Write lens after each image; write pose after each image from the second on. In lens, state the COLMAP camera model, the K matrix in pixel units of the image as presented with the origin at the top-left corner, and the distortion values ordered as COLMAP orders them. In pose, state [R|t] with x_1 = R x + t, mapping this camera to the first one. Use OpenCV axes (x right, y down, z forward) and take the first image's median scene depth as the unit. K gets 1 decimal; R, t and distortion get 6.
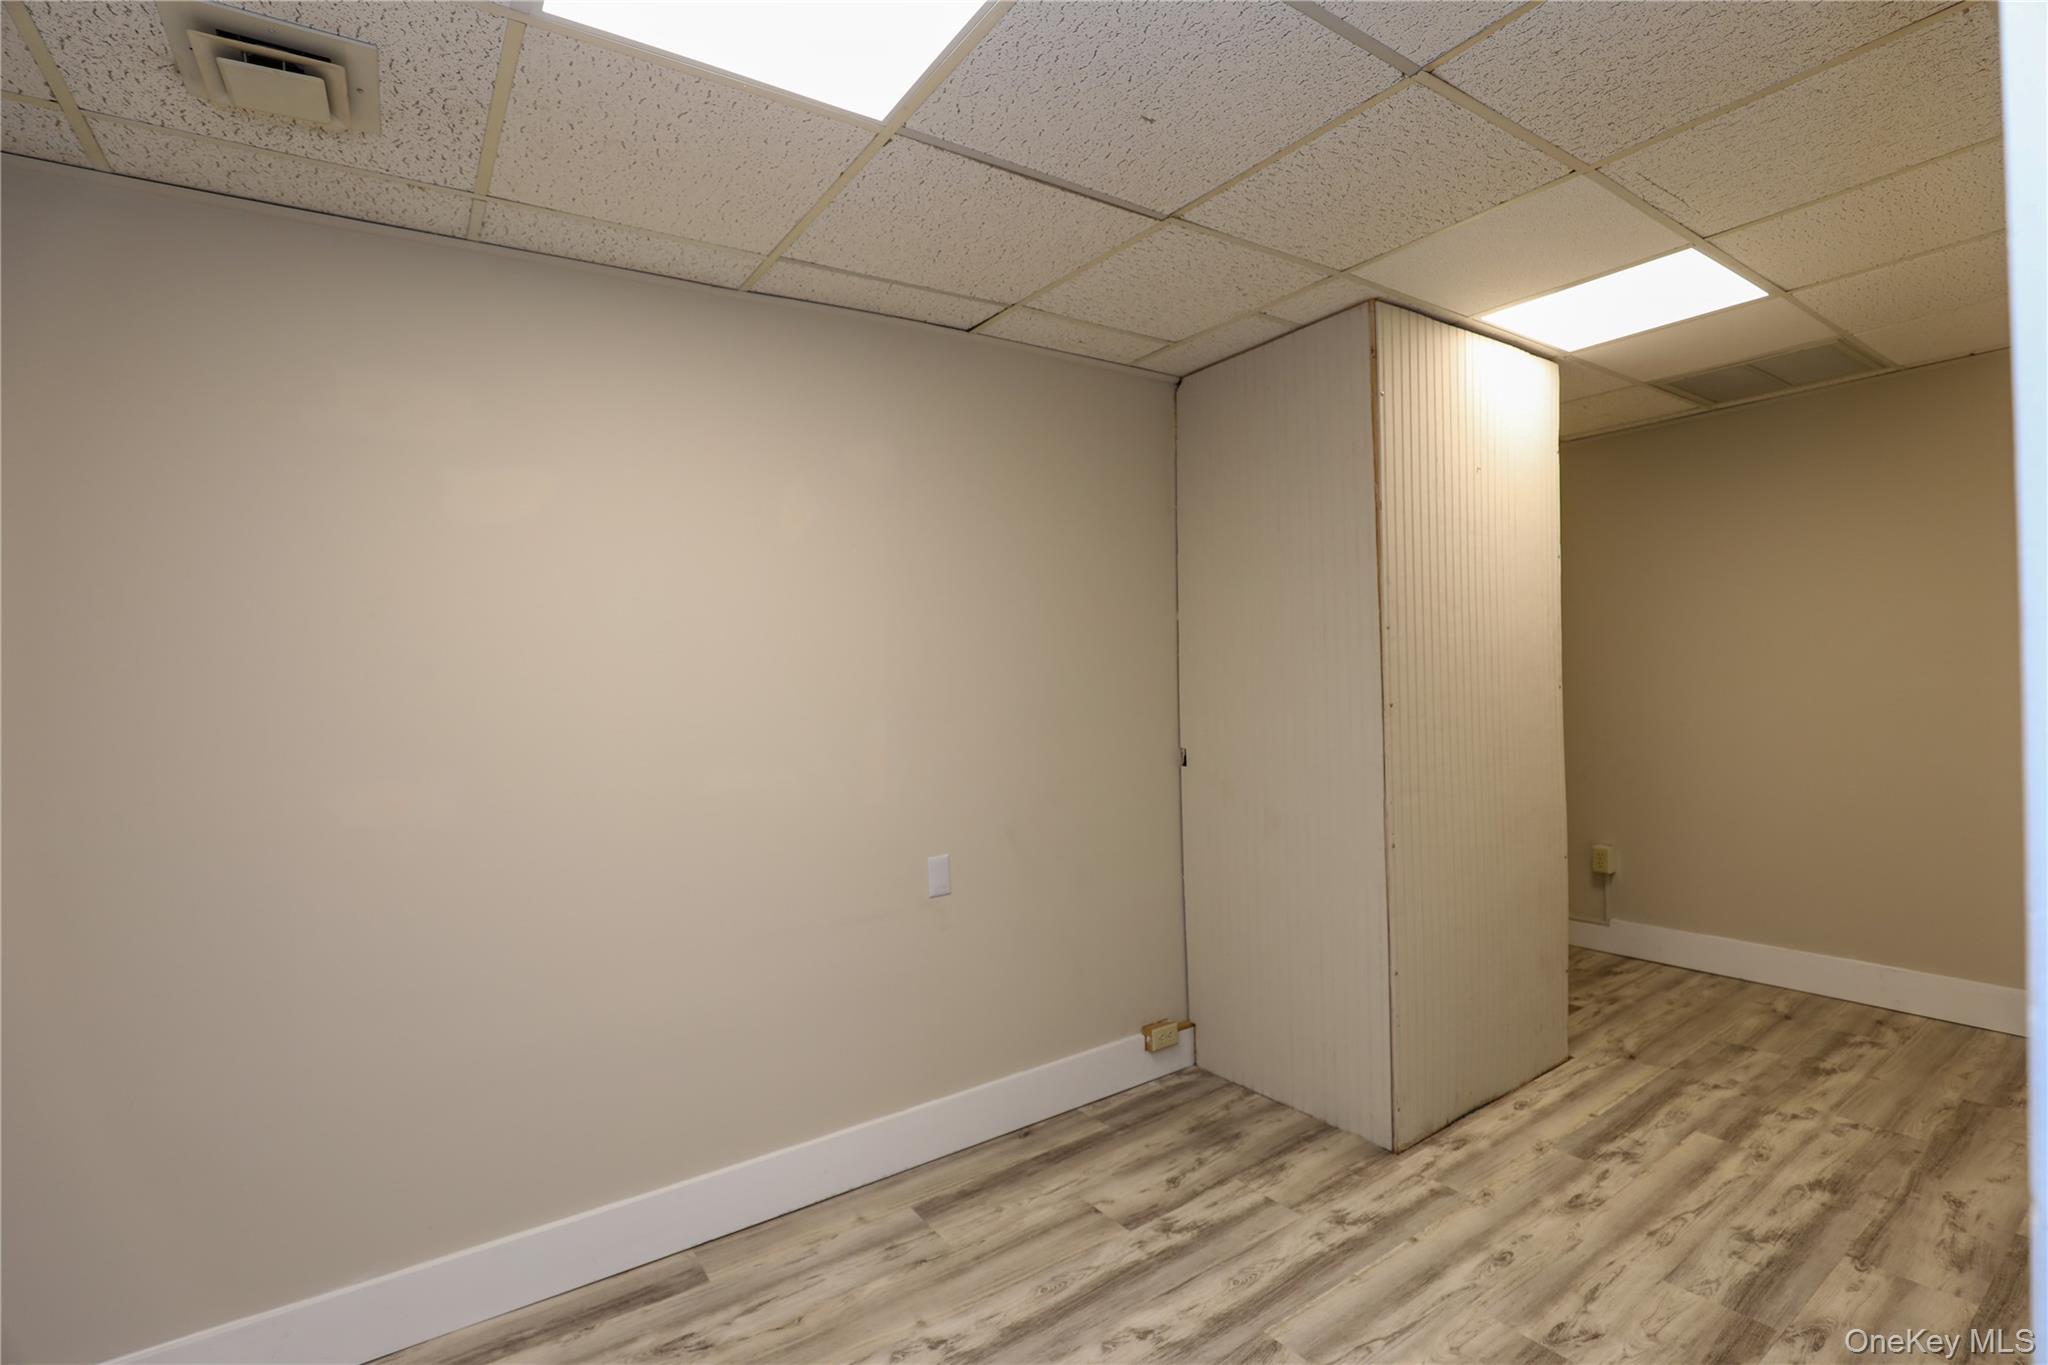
lens RADIAL K [[930.4, 0, 1024.0], [0, 930.4, 682.5], [0, 0, 1]] dist [-0.012104, 0.000191]
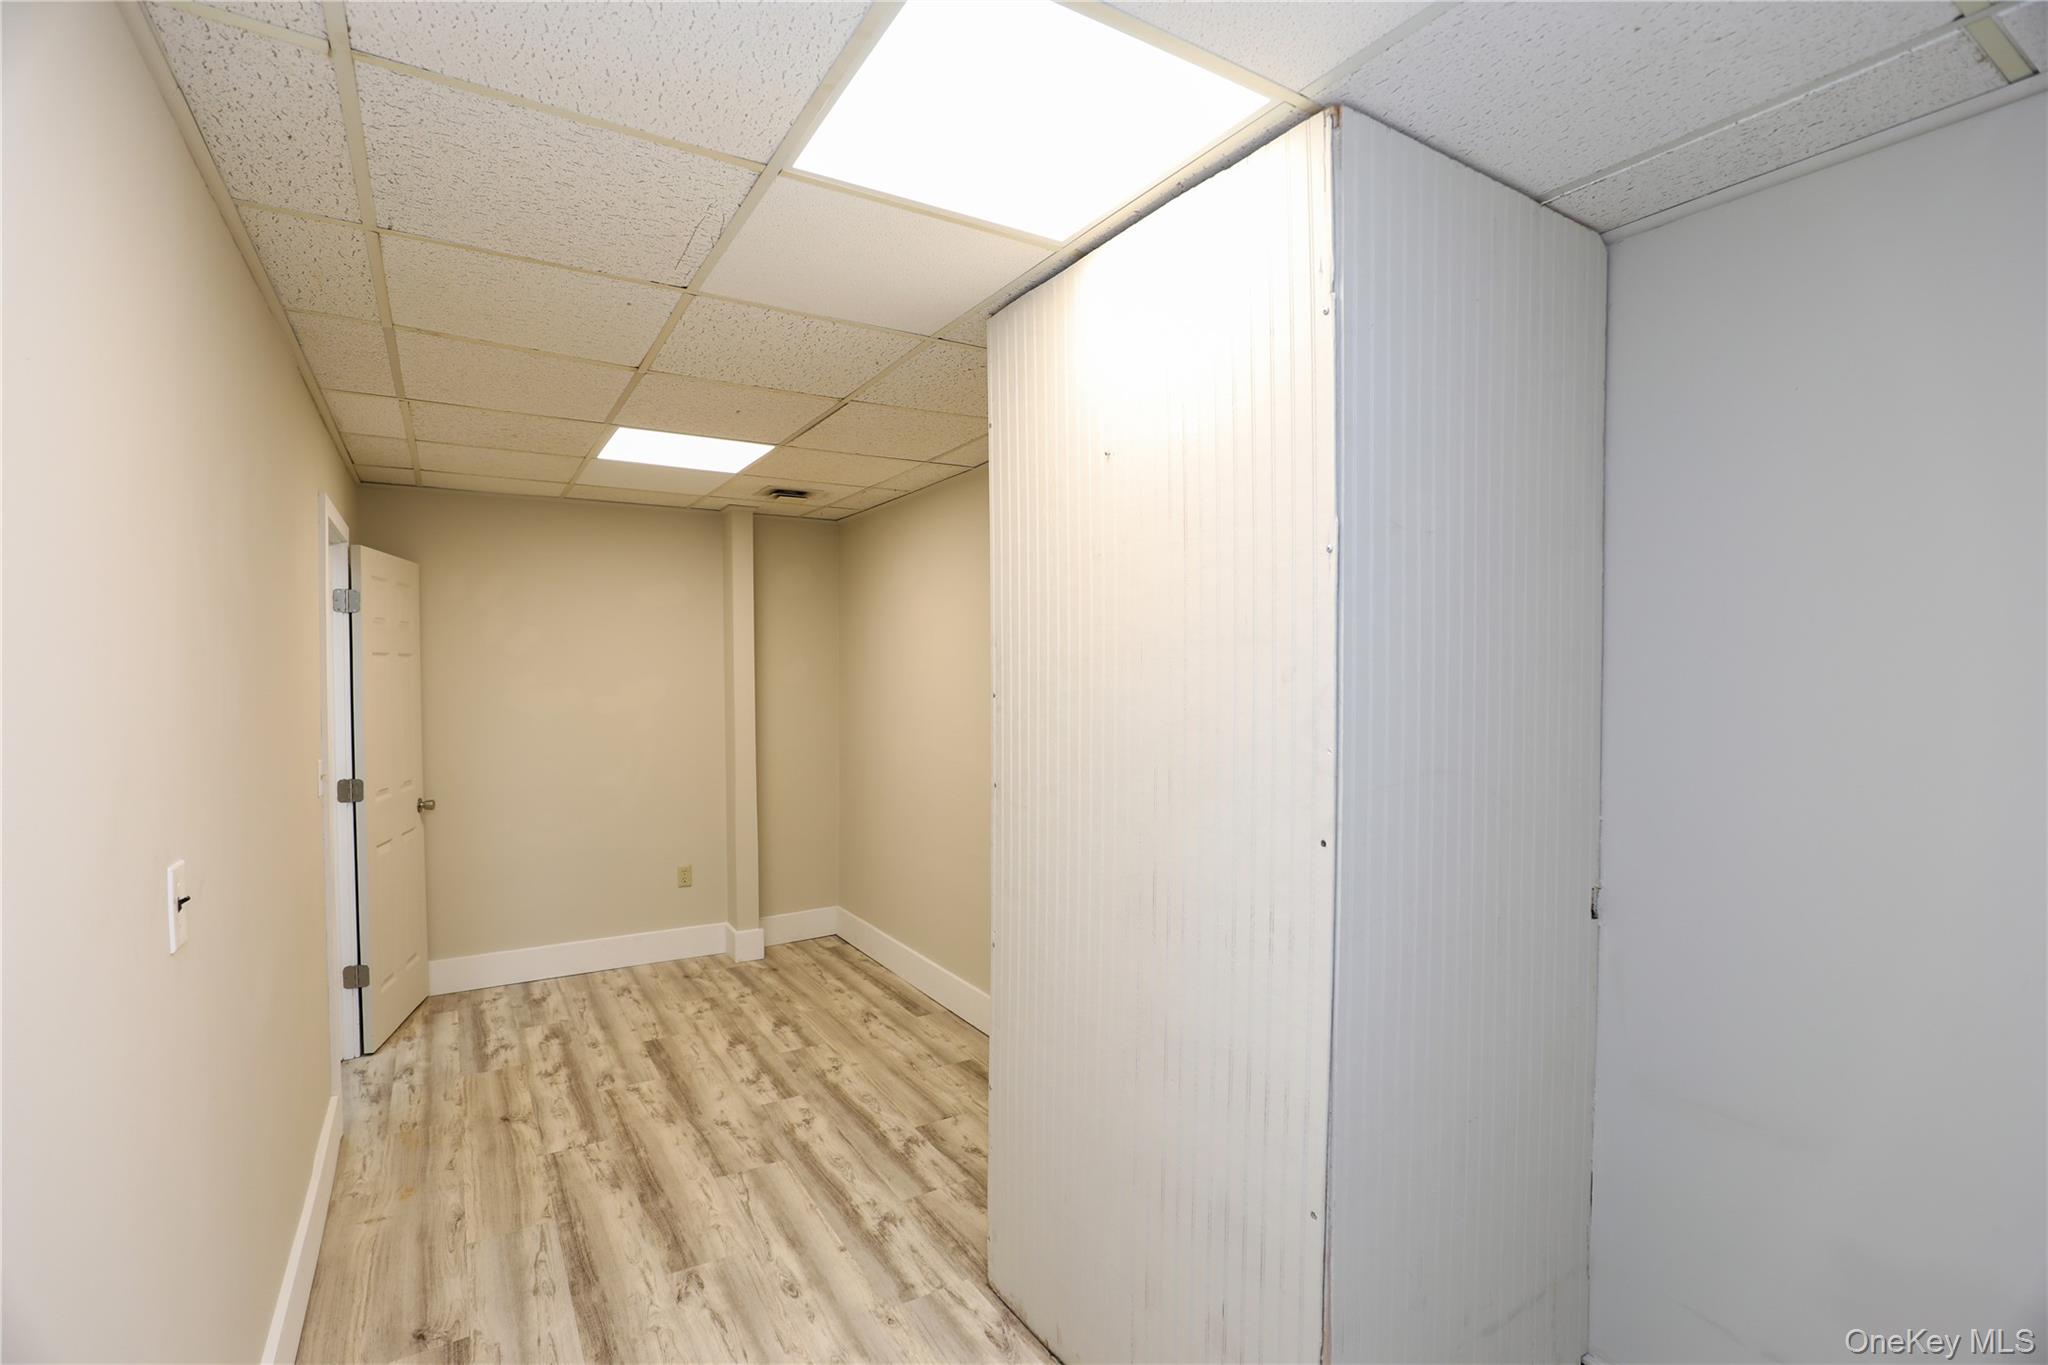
lens RADIAL K [[930.4, 0, 1024.0], [0, 930.4, 682.5], [0, 0, 1]] dist [-0.012104, 0.000191]
pose [[-0.053591, 0.044361, -0.997577, 1.550031], [0.002793, 0.999015, 0.044275, -0.134210], [0.998559, -0.000414, -0.053662, 1.326422]]
